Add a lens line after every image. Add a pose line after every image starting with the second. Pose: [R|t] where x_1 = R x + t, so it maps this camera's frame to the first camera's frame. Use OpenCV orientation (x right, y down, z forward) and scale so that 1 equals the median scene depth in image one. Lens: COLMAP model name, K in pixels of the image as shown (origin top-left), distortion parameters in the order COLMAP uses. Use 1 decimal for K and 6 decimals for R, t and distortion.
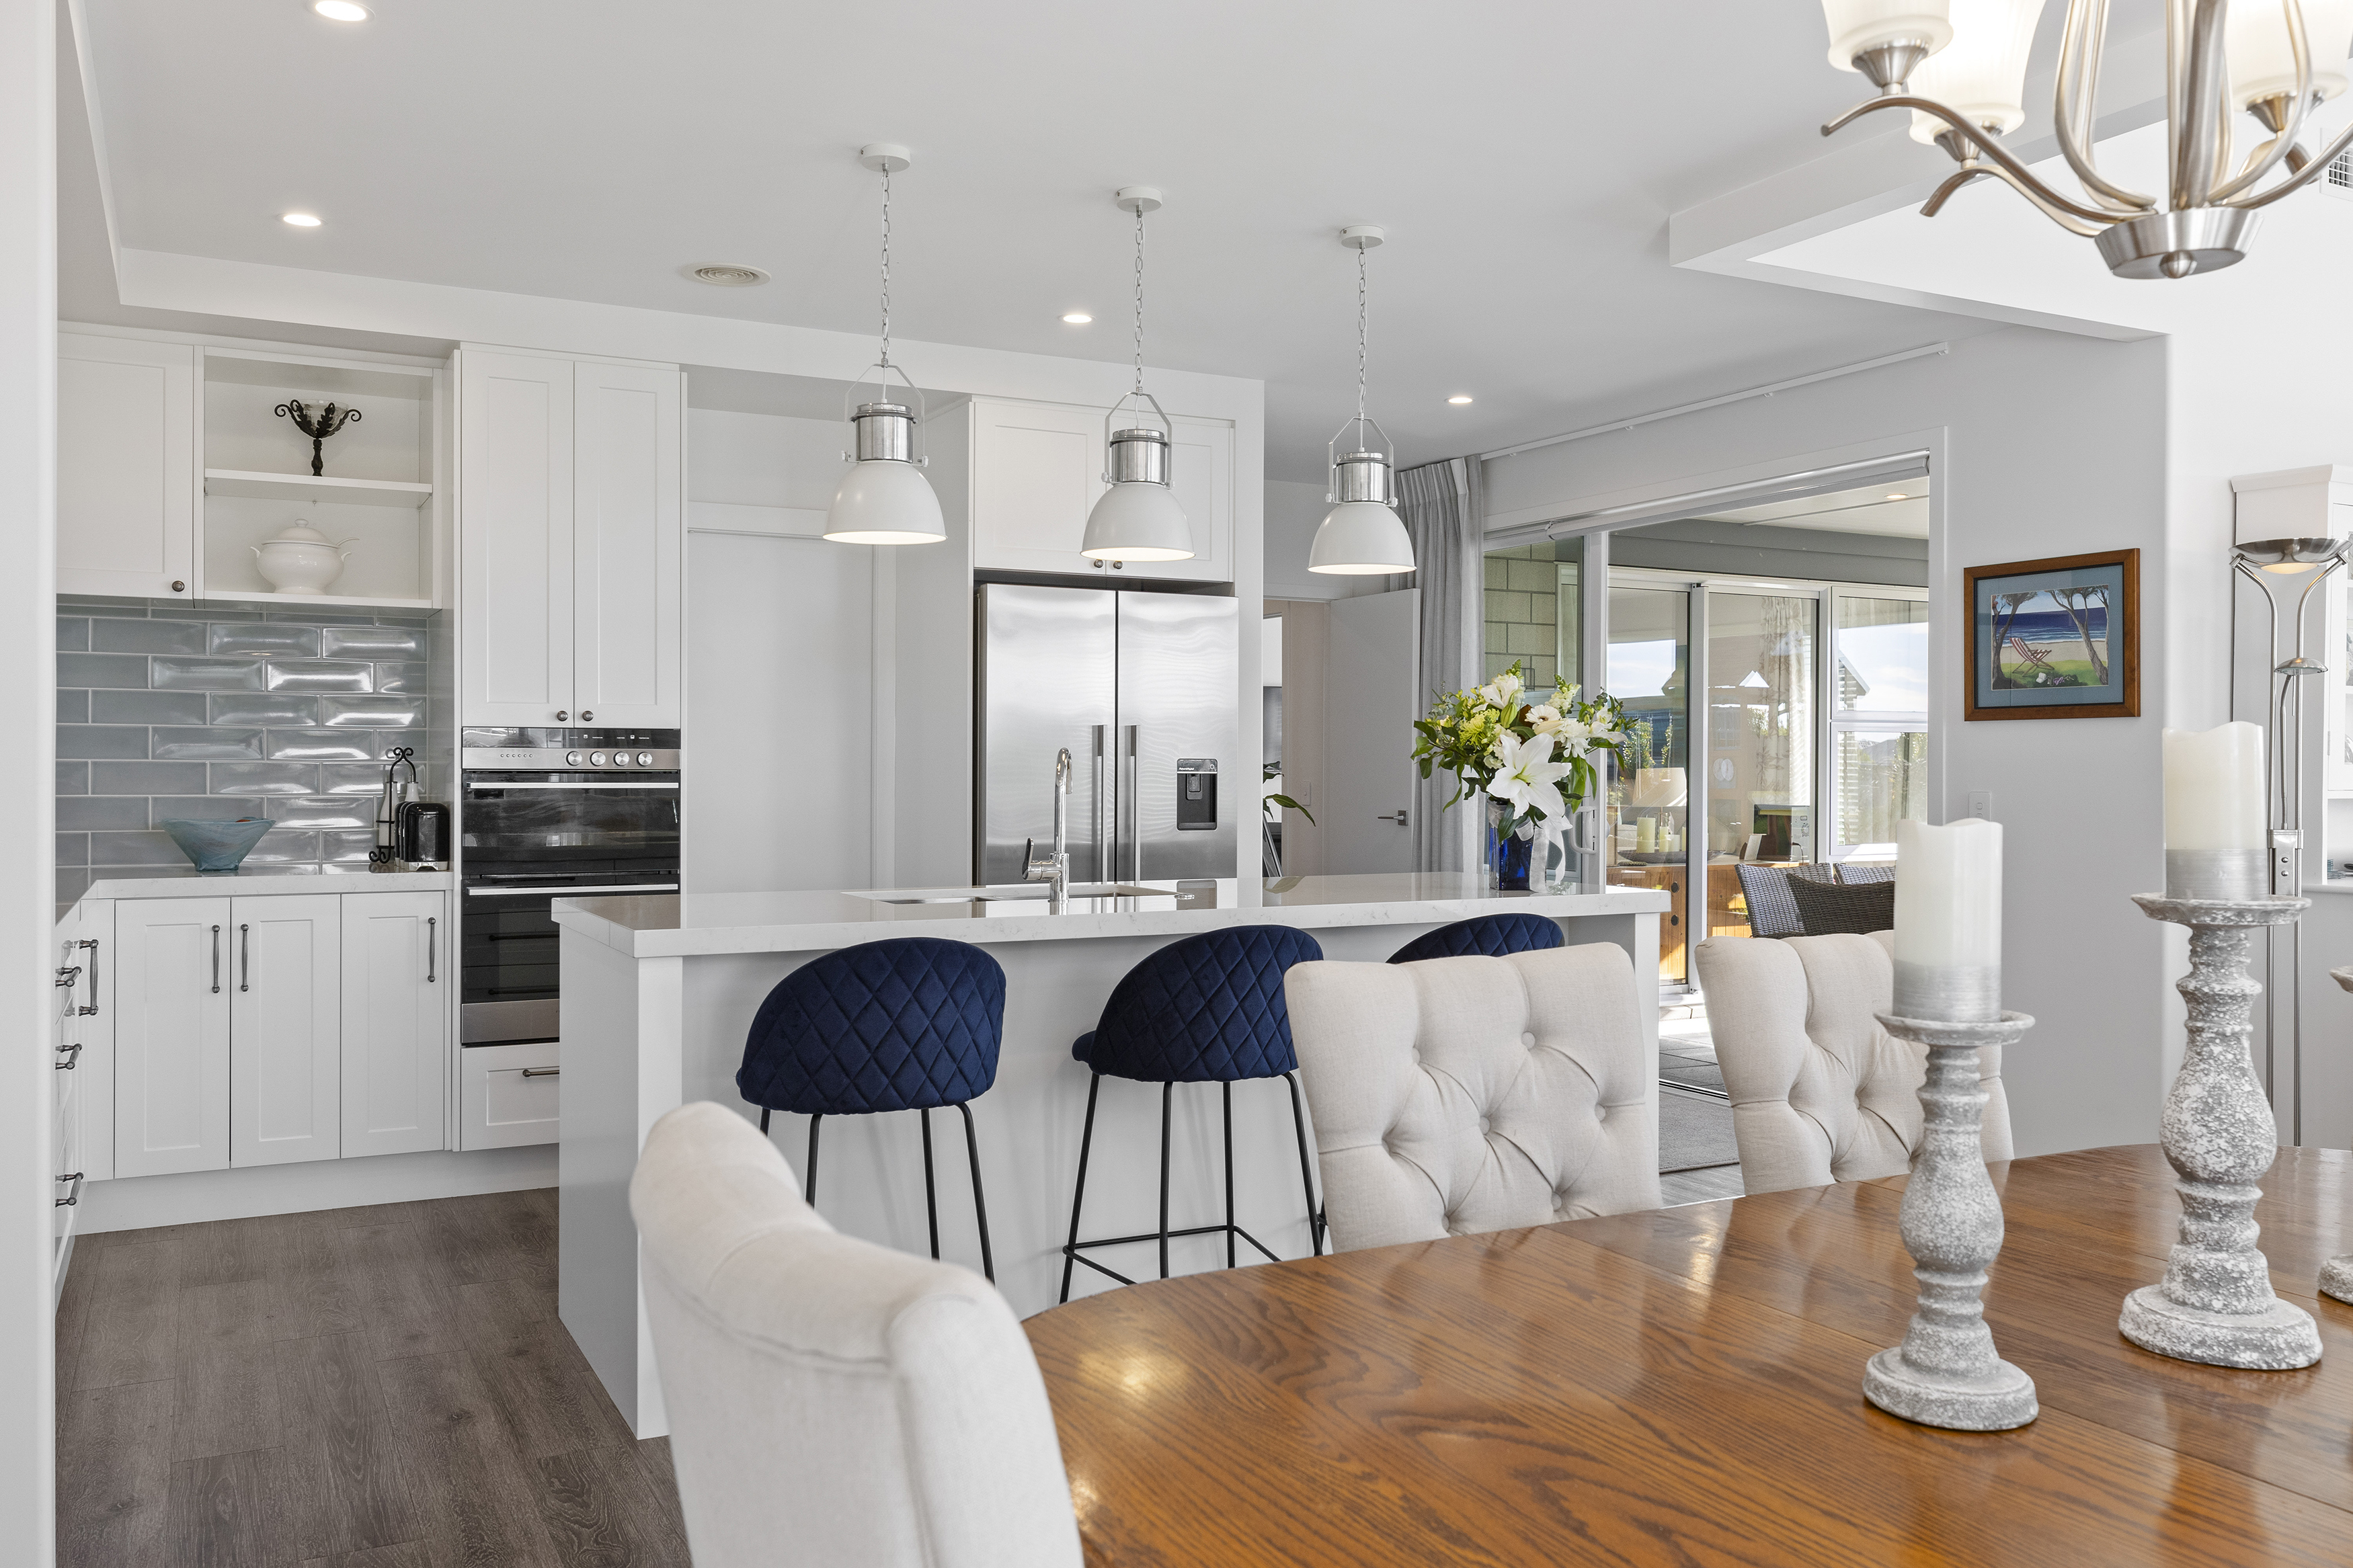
lens RADIAL K [[1876.4, 0, 1161.1], [0, 1876.4, 788.0], [0, 0, 1]] dist [-0.017623, 0.001163]
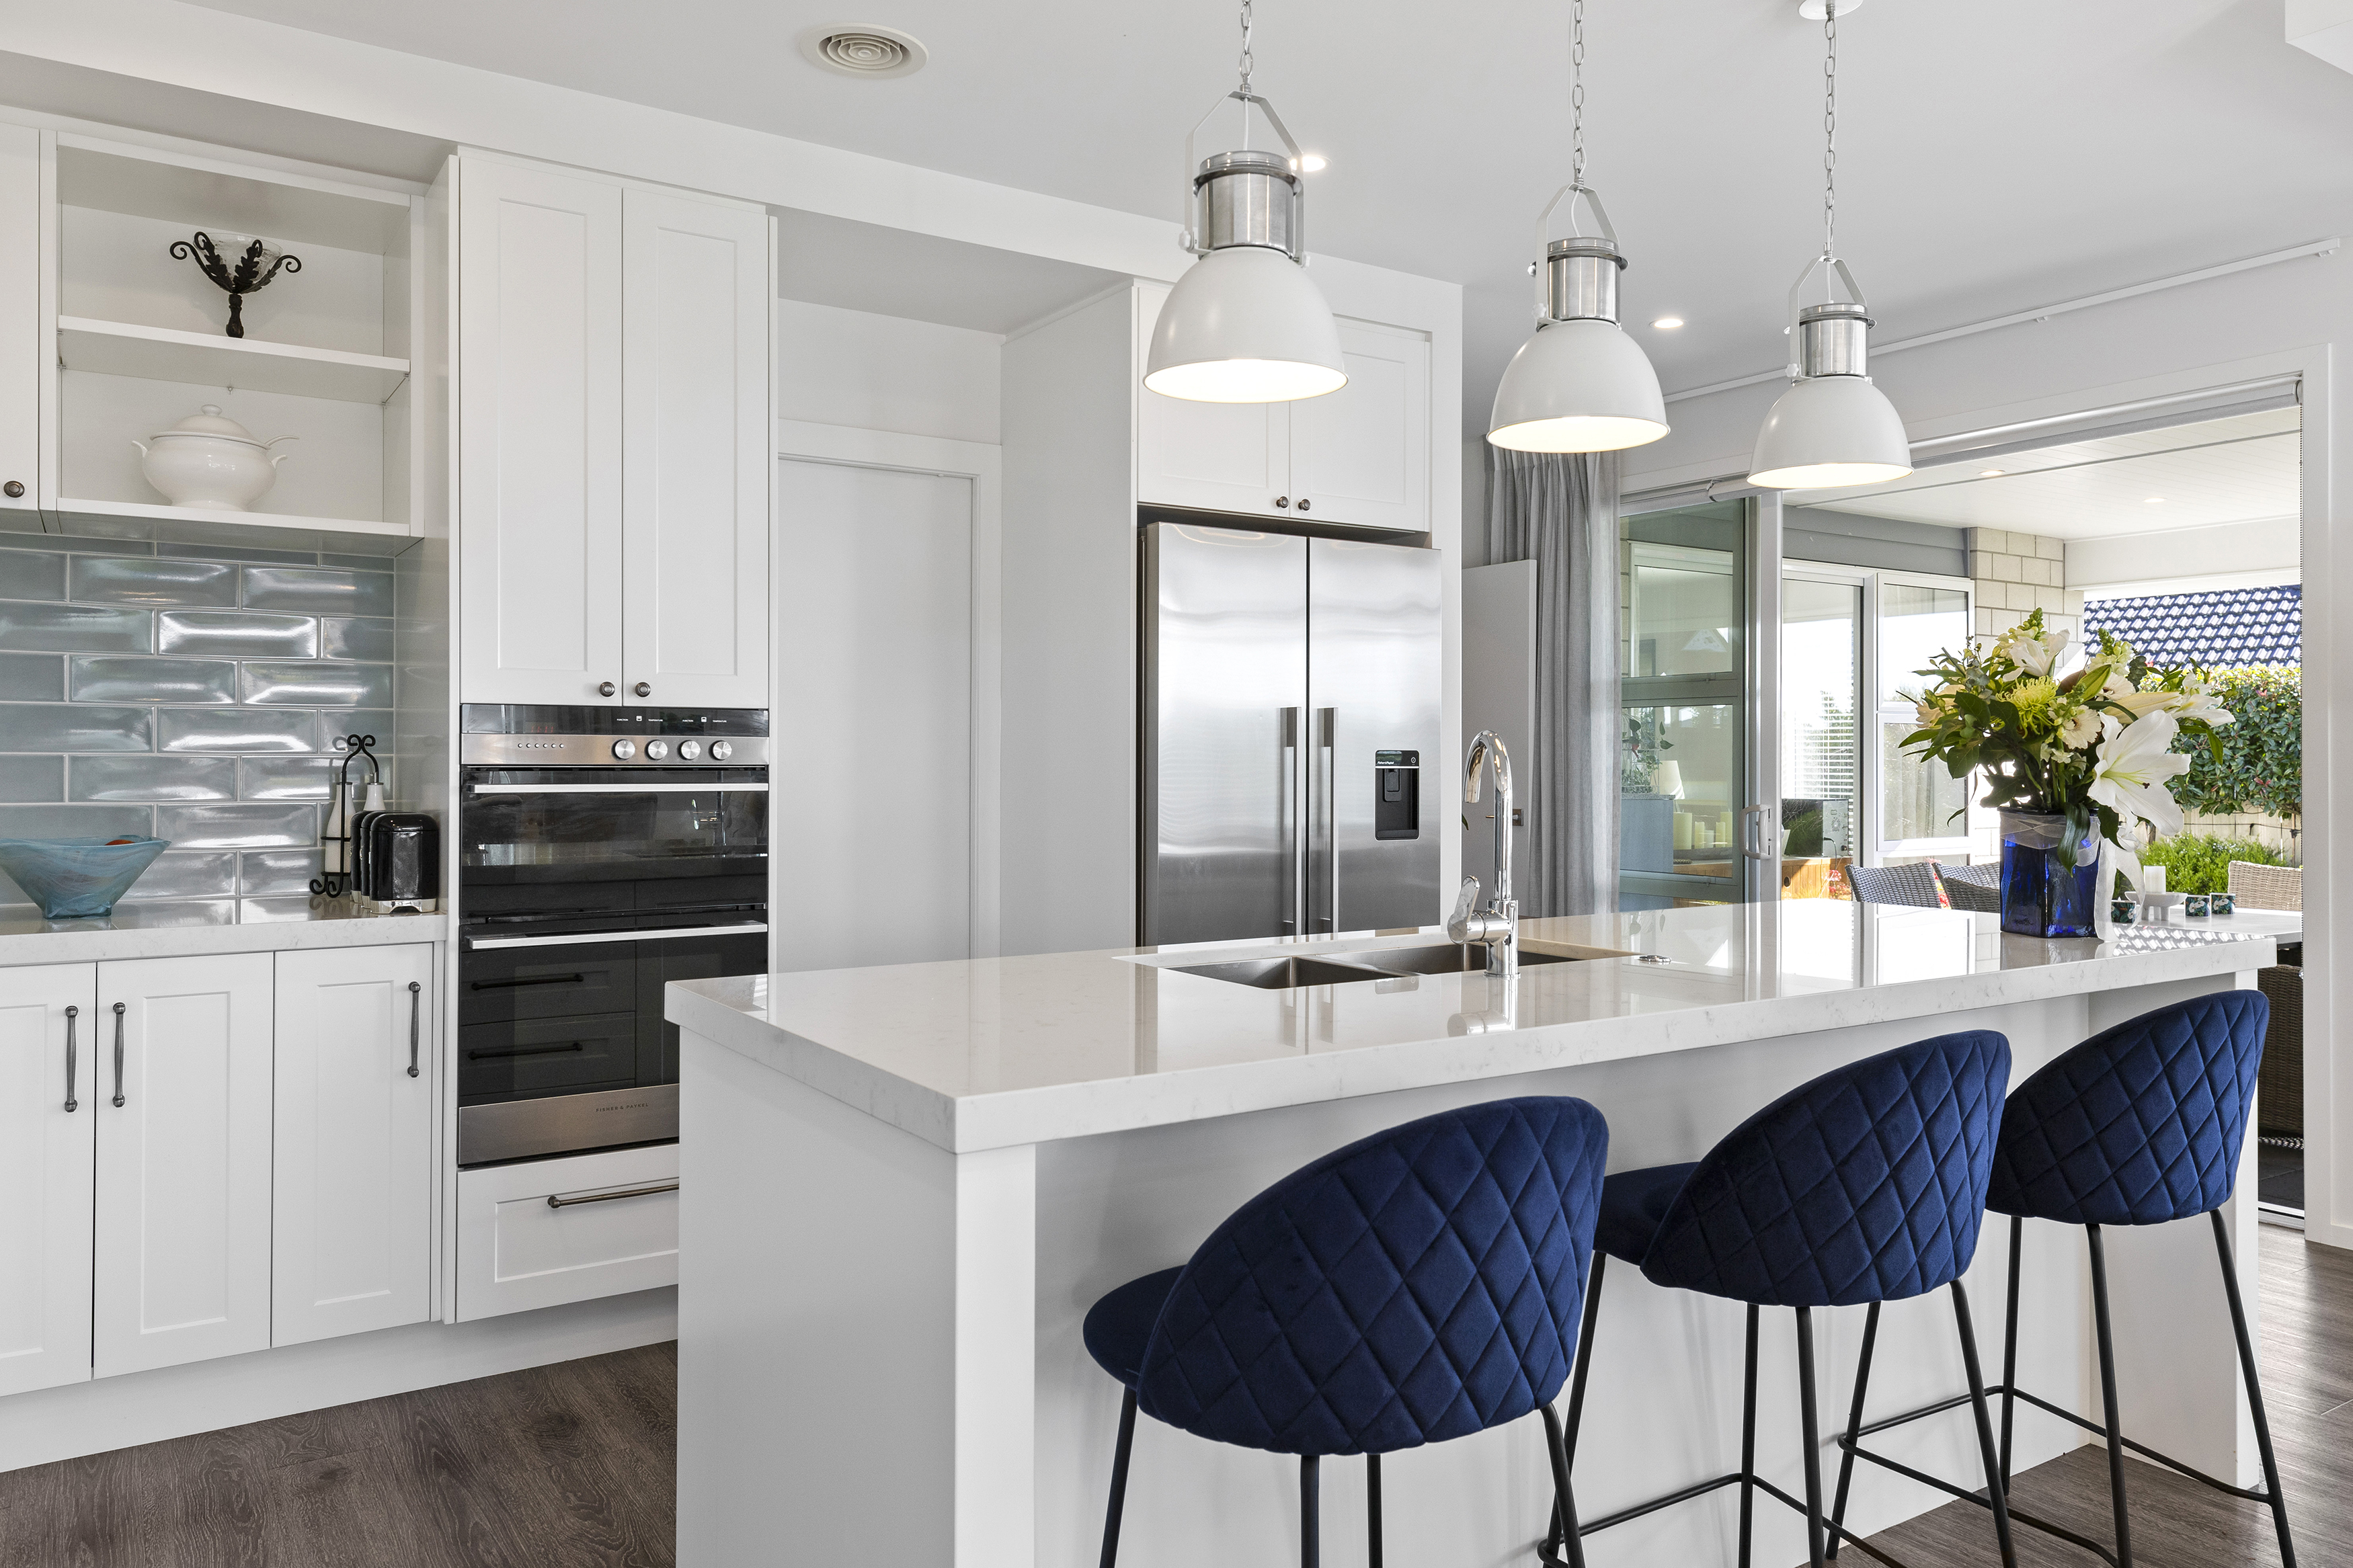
lens RADIAL K [[1683.6, 0, 1192.0], [0, 1683.6, 763.4], [0, 0, 1]] dist [0.006913, -0.001515]
pose [[0.994789, -0.001643, 0.101946, -0.162935], [0.002661, 0.999948, -0.009851, -0.003666], [-0.101924, 0.010071, 0.994741, 0.343222]]
